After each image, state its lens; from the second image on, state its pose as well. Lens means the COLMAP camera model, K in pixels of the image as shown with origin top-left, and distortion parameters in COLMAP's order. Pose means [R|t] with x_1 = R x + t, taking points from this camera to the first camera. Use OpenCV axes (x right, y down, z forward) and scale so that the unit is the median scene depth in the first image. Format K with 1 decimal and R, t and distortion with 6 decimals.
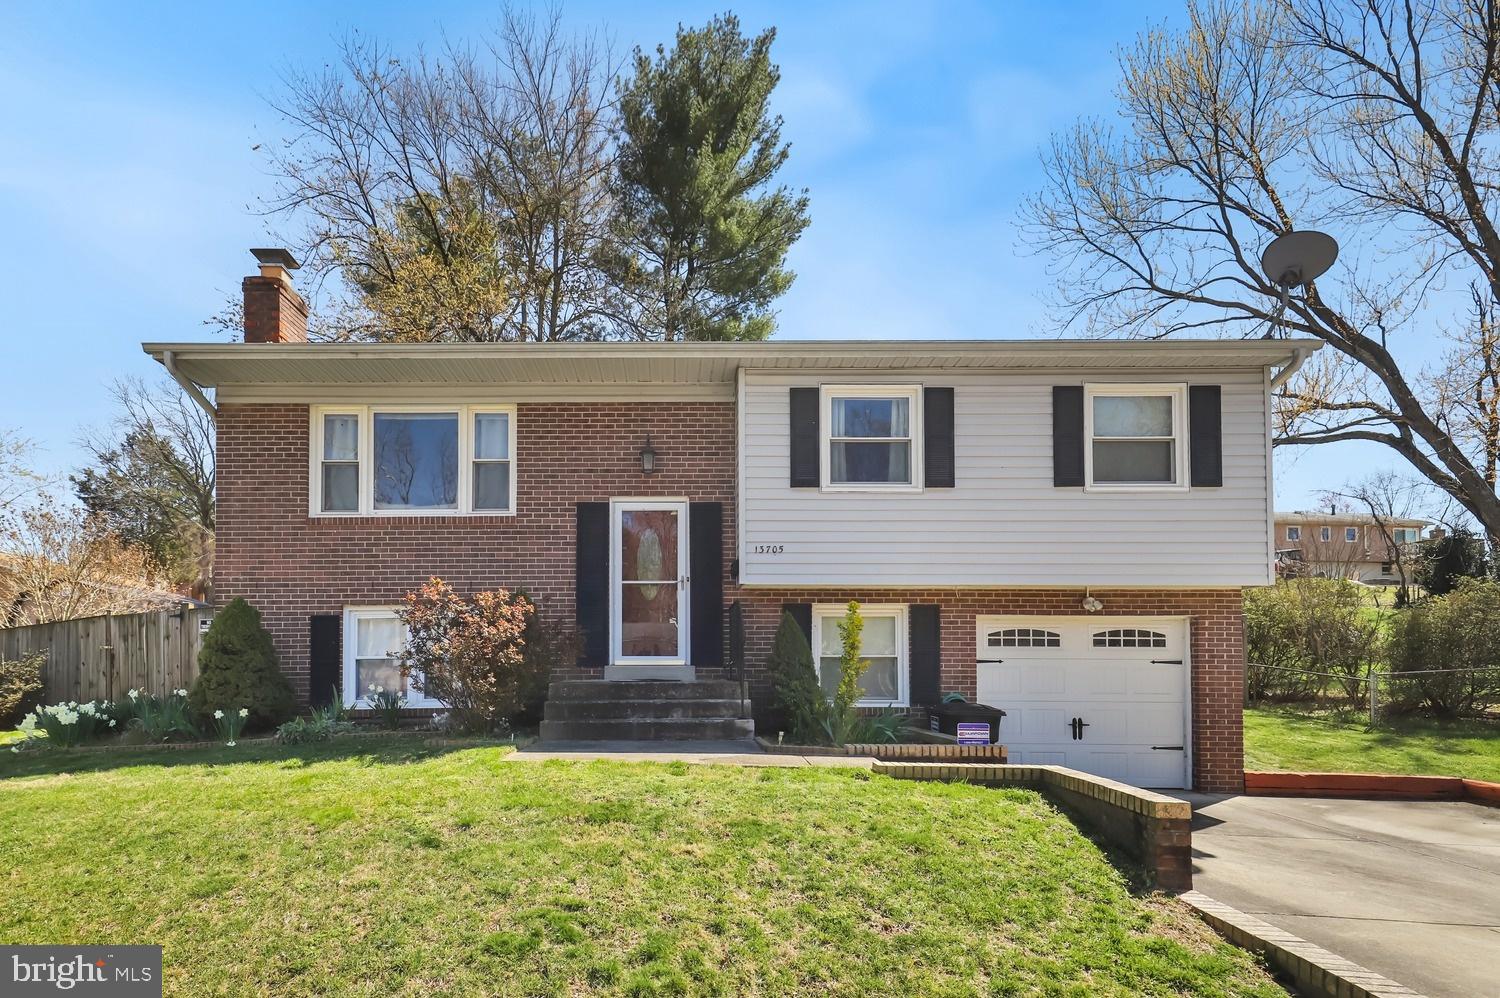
lens RADIAL K [[777.4, 0, 641.6], [0, 777.4, 554.8], [0, 0, 1]] dist [0.002498, -0.000098]
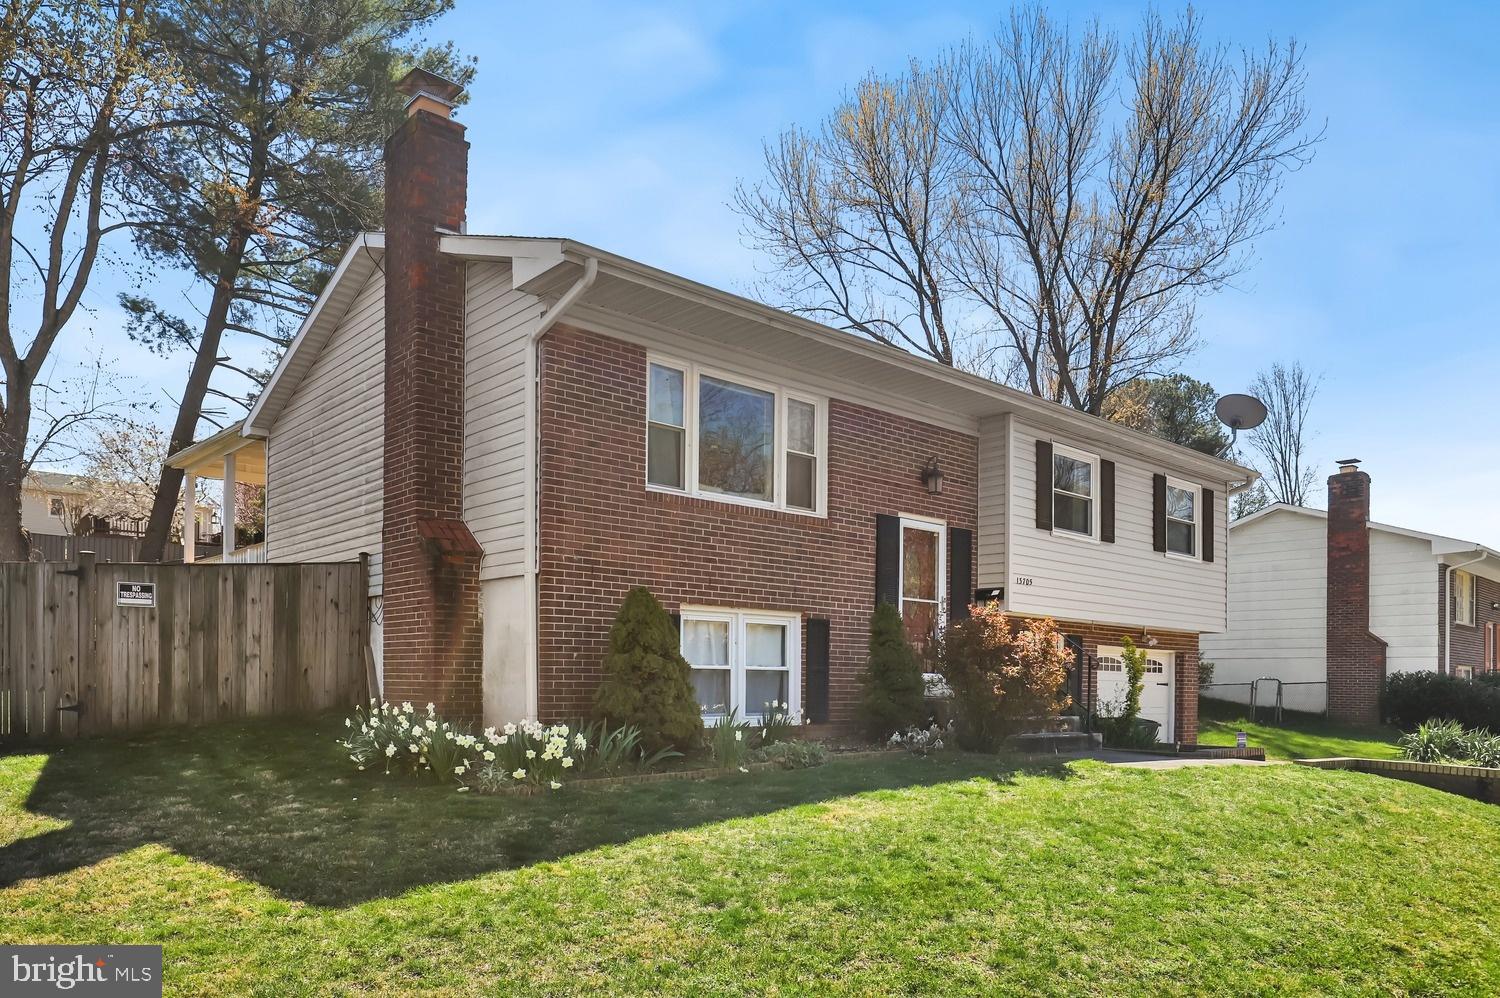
lens RADIAL K [[1018.0, 0, 750.0], [0, 1018.0, 499.0], [0, 0, 1]] dist [-0.037671, 0.000583]
pose [[0.758691, 0.132053, 0.637926, -1.030157], [-0.117226, 0.990929, -0.065707, 0.017943], [-0.640816, -0.024930, 0.767289, 0.123646]]
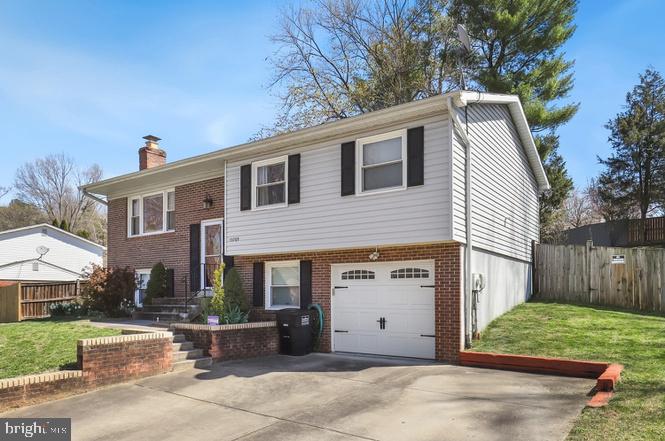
lens RADIAL K [[451.3, 0, 332.5], [0, 451.3, 220.5], [0, 0, 1]] dist [-0.037671, 0.000583]
pose [[0.837549, -0.091547, -0.538638, 1.051524], [0.089526, 0.995533, -0.029994, 0.003031], [0.538978, -0.023100, 0.842003, 0.047518]]
